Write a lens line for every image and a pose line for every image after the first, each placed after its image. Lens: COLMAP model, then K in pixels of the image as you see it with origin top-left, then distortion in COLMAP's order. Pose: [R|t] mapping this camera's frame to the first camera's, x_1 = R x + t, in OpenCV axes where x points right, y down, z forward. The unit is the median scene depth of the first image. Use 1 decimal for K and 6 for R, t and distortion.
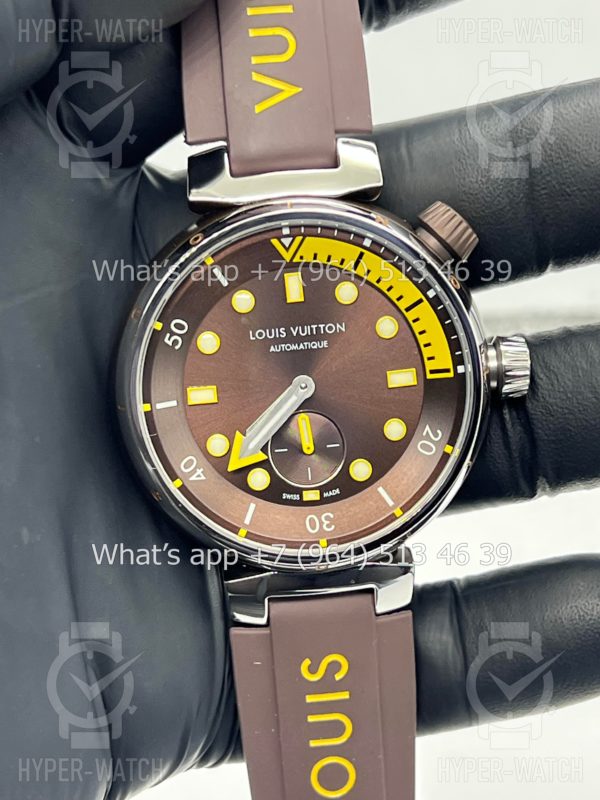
lens RADIAL K [[1898.5, 0, 300.0], [0, 1898.5, 400.0], [0, 0, 1]] dist [0.277651, -0.839254]
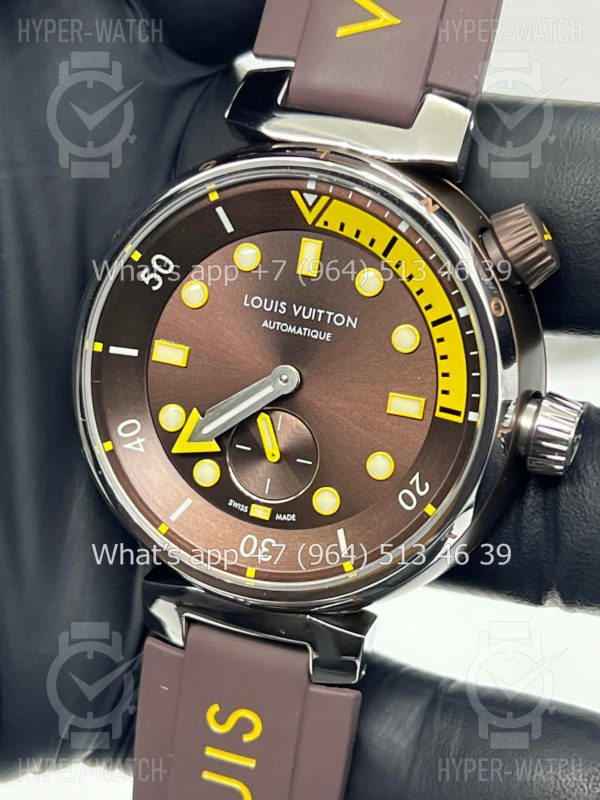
lens RADIAL K [[1898.5, 0, 300.0], [0, 1898.5, 400.0], [0, 0, 1]] dist [0.277651, -0.839254]
pose [[0.906221, 0.293845, -0.304005, 0.253648], [-0.291564, 0.955027, 0.053974, -0.043787], [0.306193, 0.039724, 0.951140, 0.238247]]
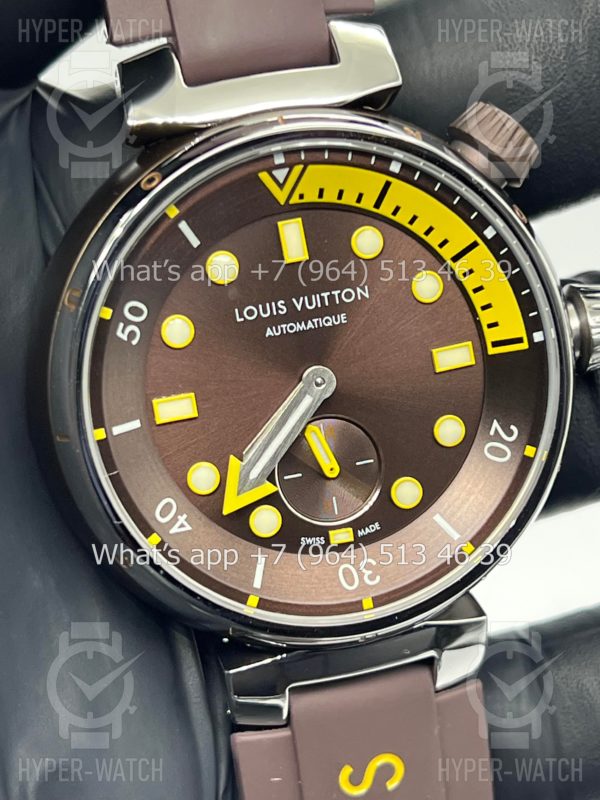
lens RADIAL K [[1898.5, 0, 300.0], [0, 1898.5, 400.0], [0, 0, 1]] dist [0.277651, -0.839254]
pose [[0.986052, -0.094294, 0.137149, -0.100897], [0.092500, 0.995524, 0.019409, -0.014671], [-0.138366, -0.006452, 0.990360, 0.311901]]
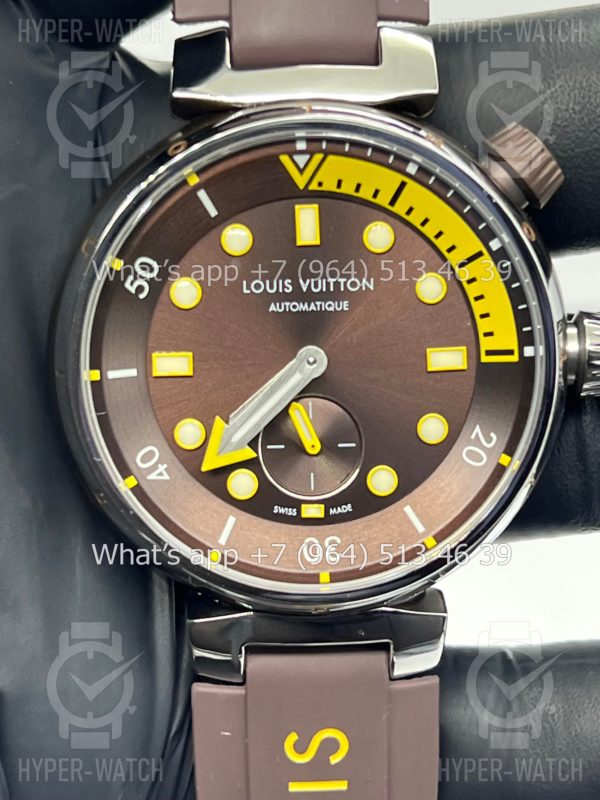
lens RADIAL K [[1898.5, 0, 300.0], [0, 1898.5, 400.0], [0, 0, 1]] dist [0.277651, -0.839254]
pose [[0.997773, 0.065115, -0.014455, 0.008870], [-0.065281, 0.997802, -0.011341, 0.016292], [0.013685, 0.012260, 0.999831, 0.268790]]
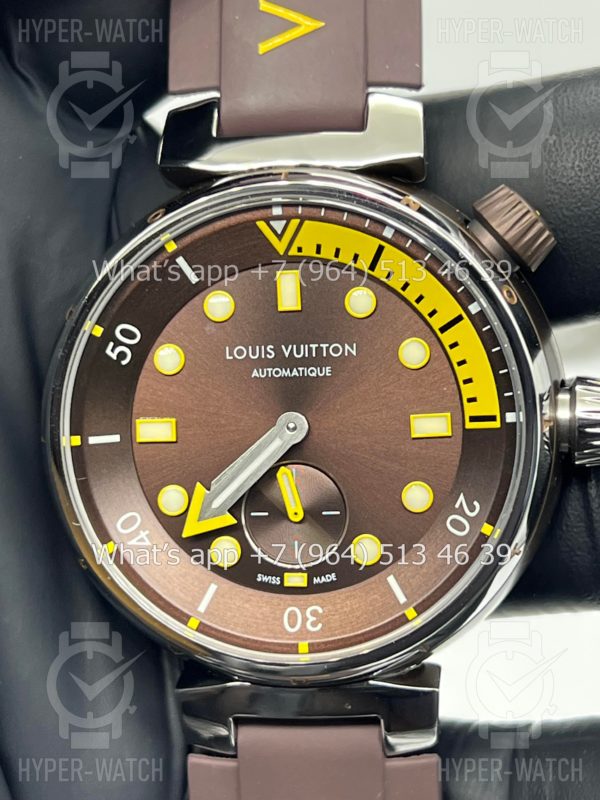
lens RADIAL K [[1898.5, 0, 300.0], [0, 1898.5, 400.0], [0, 0, 1]] dist [0.277651, -0.839254]
pose [[0.980764, 0.062452, -0.184940, 0.137653], [-0.072685, 0.996147, -0.049072, 0.017747], [0.181162, 0.061570, 0.981524, 0.289071]]
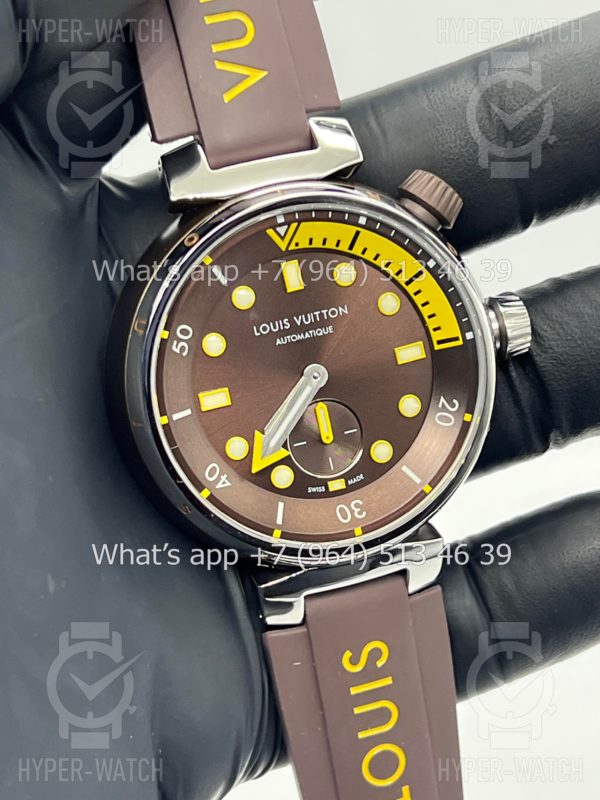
lens RADIAL K [[1898.5, 0, 300.0], [0, 1898.5, 400.0], [0, 0, 1]] dist [0.277651, -0.839254]
pose [[0.975336, -0.144138, 0.167163, -0.170471], [0.142047, 0.989558, 0.024460, -0.019688], [-0.168943, -0.000112, 0.985626, 0.041014]]
